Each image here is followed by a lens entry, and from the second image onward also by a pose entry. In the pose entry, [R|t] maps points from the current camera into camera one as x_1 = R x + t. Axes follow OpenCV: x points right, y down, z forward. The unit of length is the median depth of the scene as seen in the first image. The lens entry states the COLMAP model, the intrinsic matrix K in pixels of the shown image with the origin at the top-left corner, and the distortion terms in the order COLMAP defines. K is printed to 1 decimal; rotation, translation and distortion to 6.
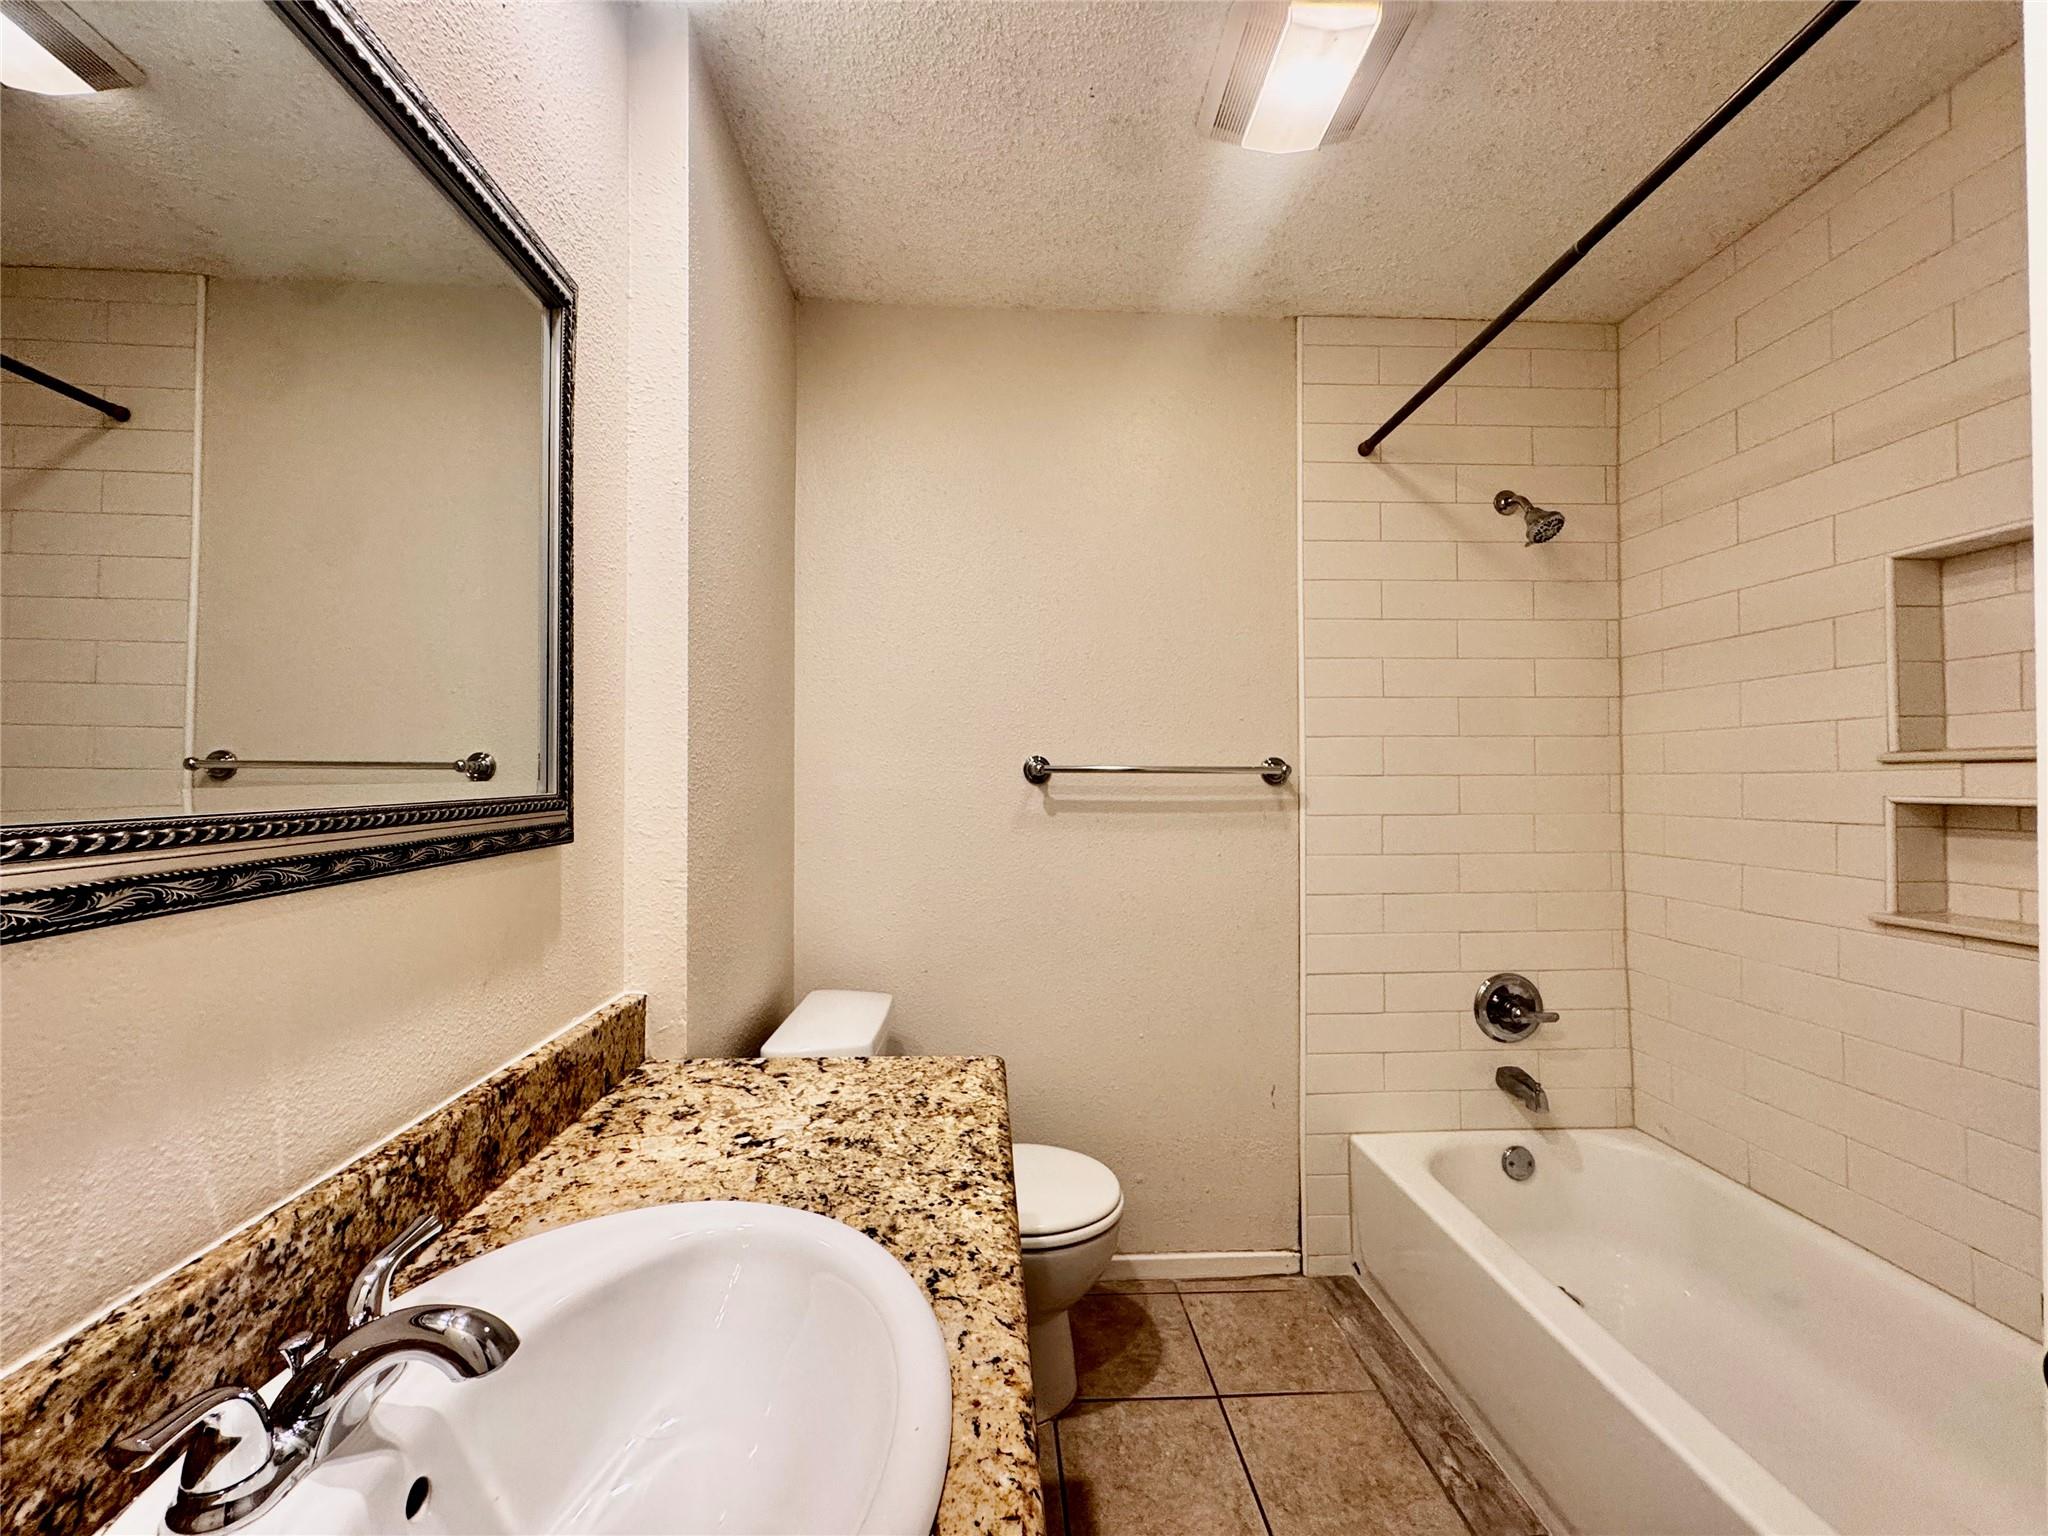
lens RADIAL K [[837.4, 0, 1025.2], [0, 837.4, 766.1], [0, 0, 1]] dist [-0.003662, -0.000310]
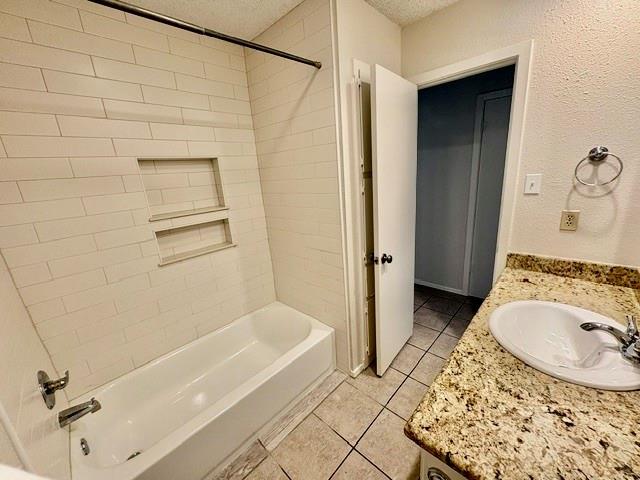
lens RADIAL K [[255.5, 0, 320.6], [0, 255.5, 239.5], [0, 0, 1]] dist [0.001824, 0.000368]
pose [[-0.684563, -0.143638, 0.714662, -0.297502], [0.059441, 0.966130, 0.251118, -0.228879], [-0.726526, 0.214386, -0.652839, 1.775986]]
